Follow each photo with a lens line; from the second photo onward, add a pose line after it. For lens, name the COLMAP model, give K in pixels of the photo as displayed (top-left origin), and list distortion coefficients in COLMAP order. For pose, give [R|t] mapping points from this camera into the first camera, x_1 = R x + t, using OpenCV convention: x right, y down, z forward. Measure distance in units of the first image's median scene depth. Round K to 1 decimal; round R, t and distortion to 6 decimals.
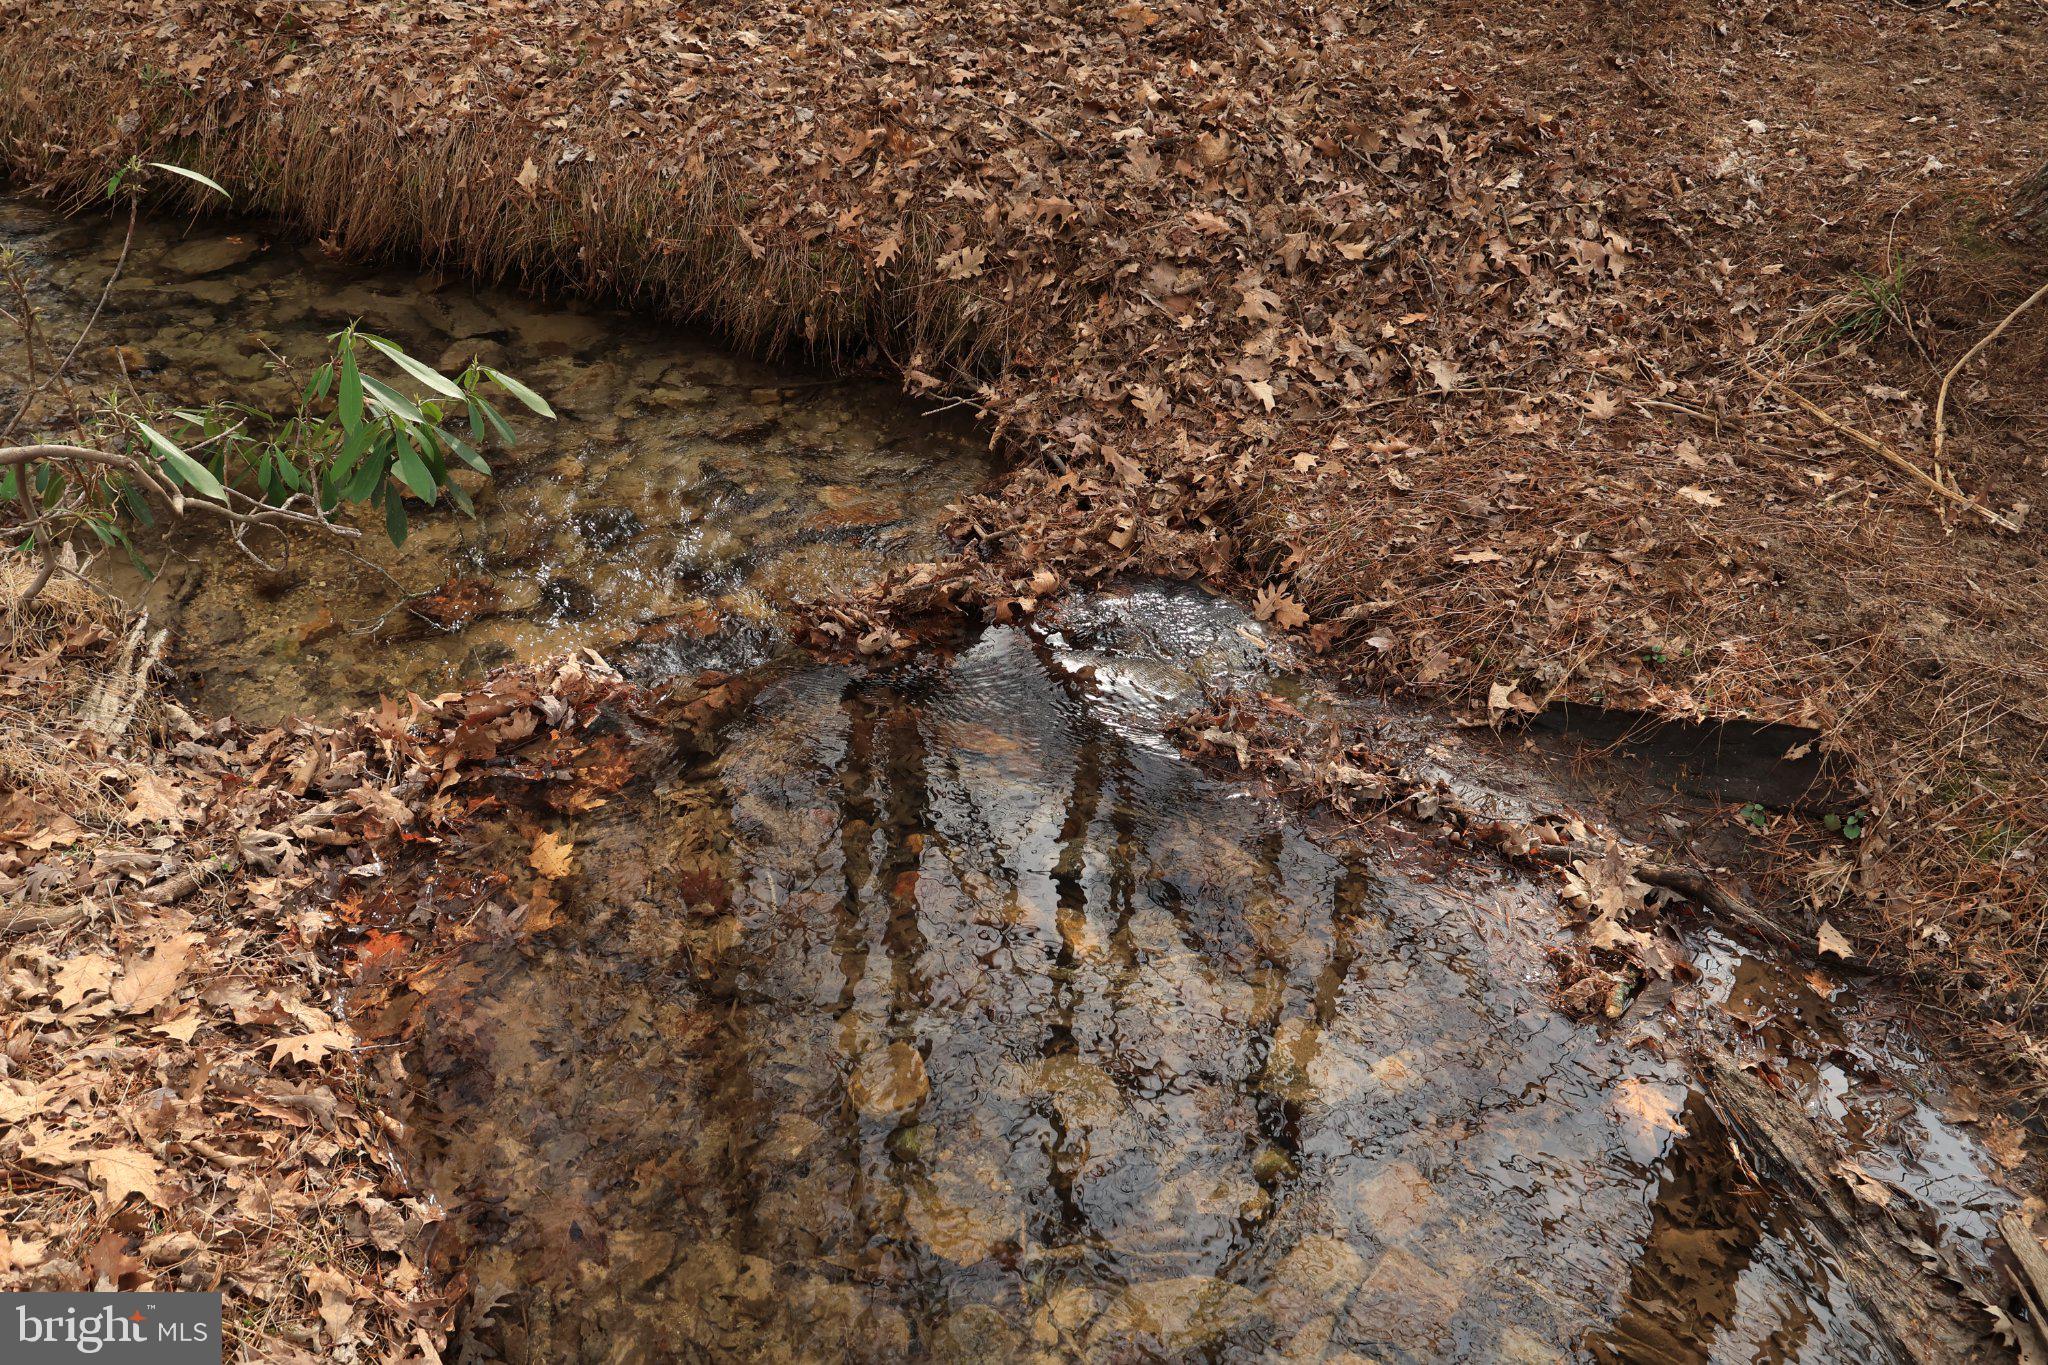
lens RADIAL K [[1627.4, 0, 1014.6], [0, 1627.4, 678.4], [0, 0, 1]] dist [0.000383, 0.003898]
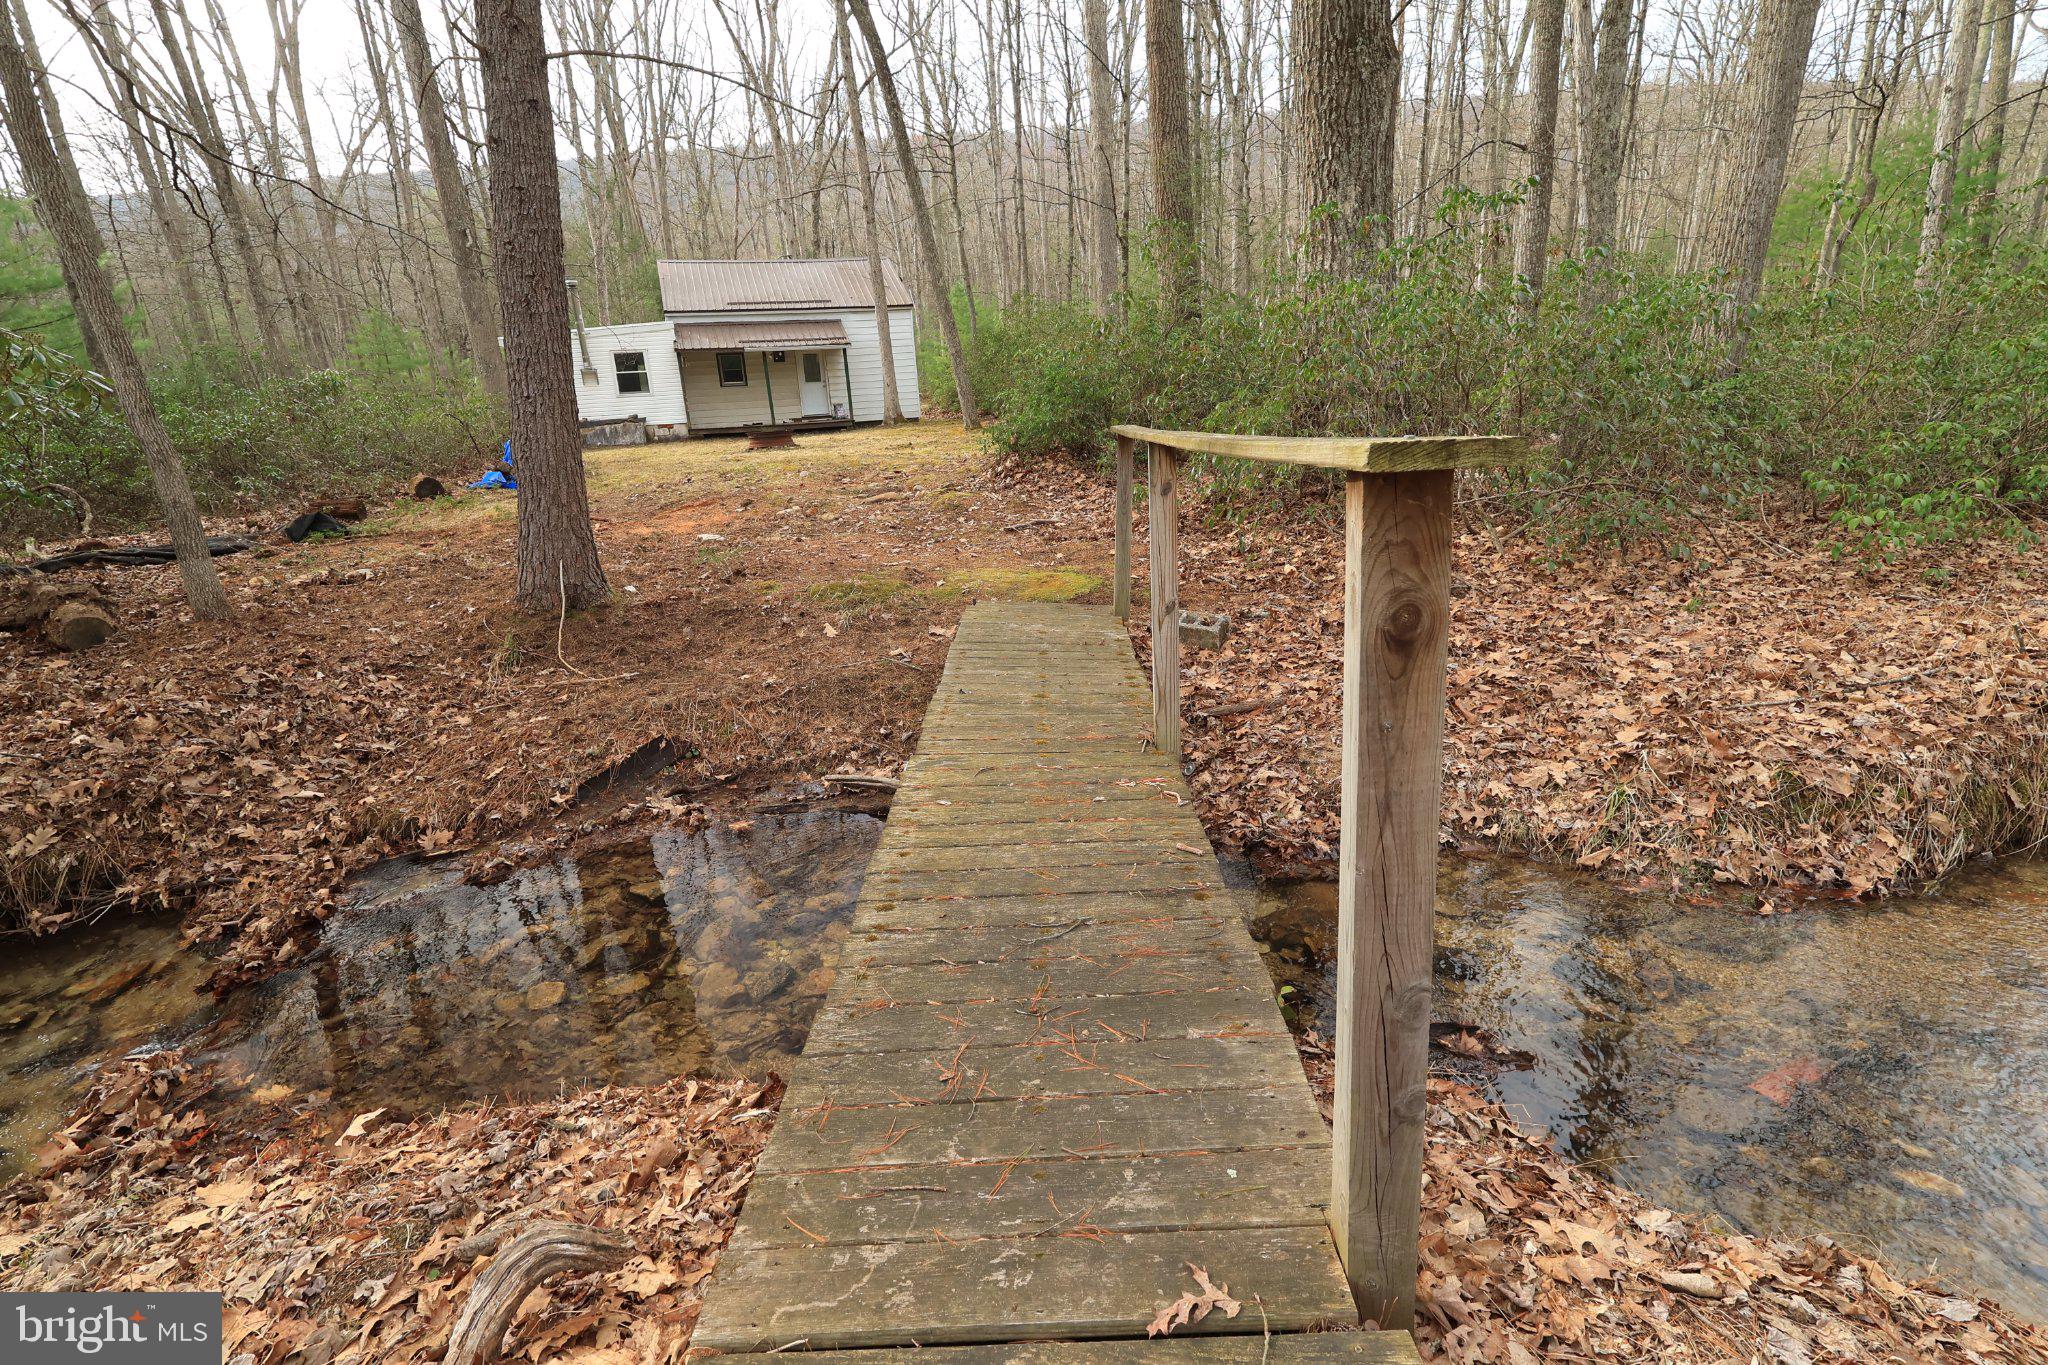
lens RADIAL K [[949.8, 0, 1017.7], [0, 949.8, 679.5], [0, 0, 1]] dist [0.001317, 0.000192]
pose [[0.249605, -0.359141, 0.899286, -0.583023], [0.626371, 0.768113, 0.132900, 0.091050], [-0.738483, 0.530114, 0.416680, -0.140334]]
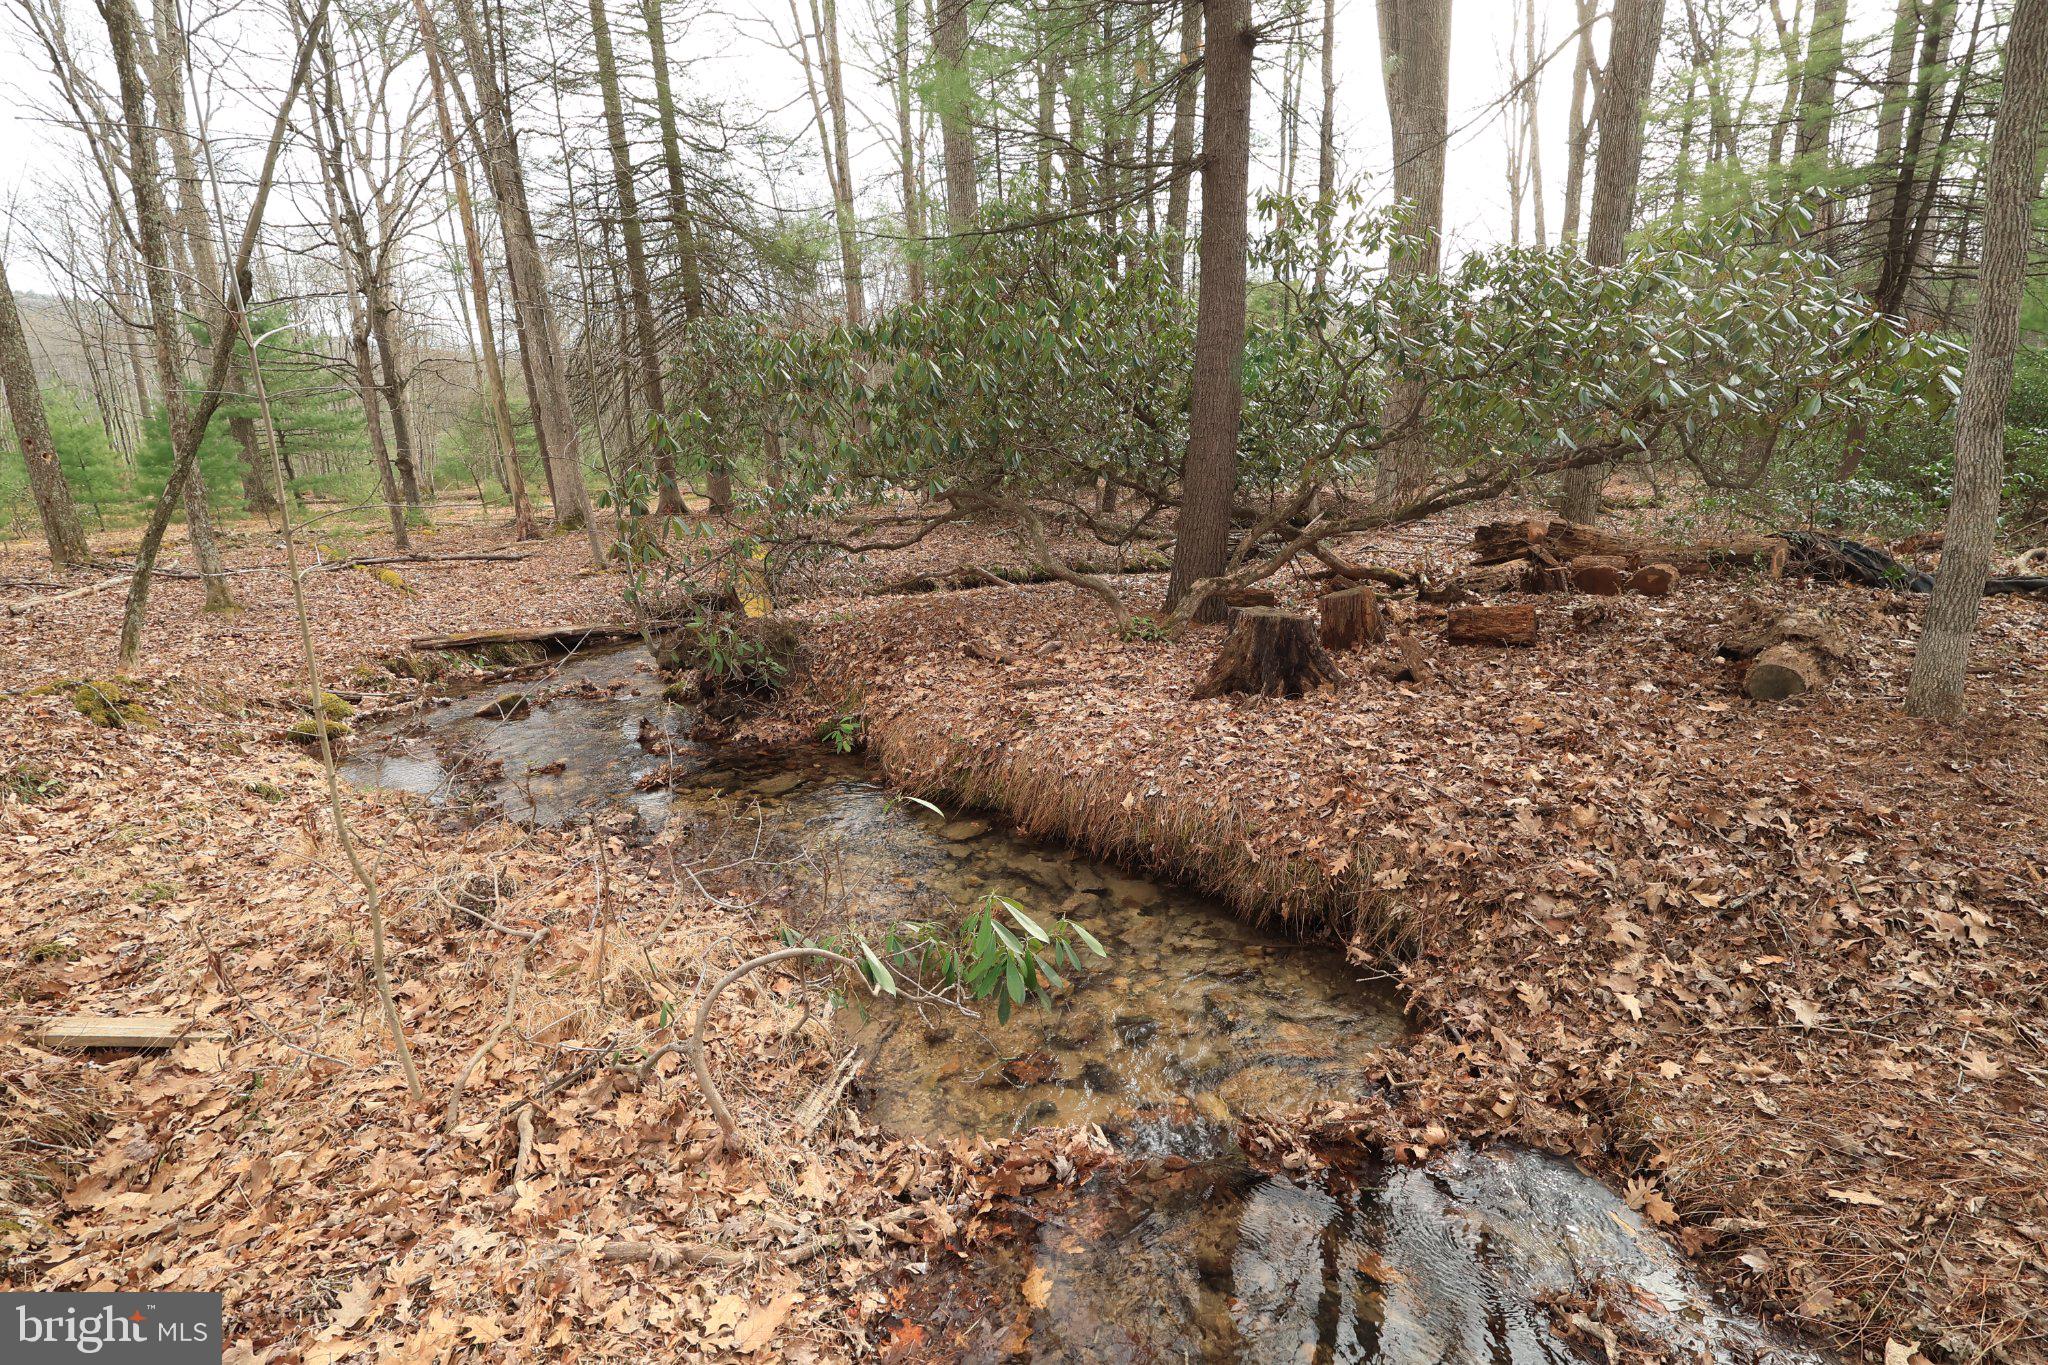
lens RADIAL K [[949.8, 0, 1017.7], [0, 949.8, 679.5], [0, 0, 1]] dist [0.001317, 0.000192]
pose [[0.900243, 0.007333, -0.435325, 0.039912], [-0.177535, 0.919141, -0.351656, -0.059126], [0.397547, 0.393861, 0.828752, 0.072163]]
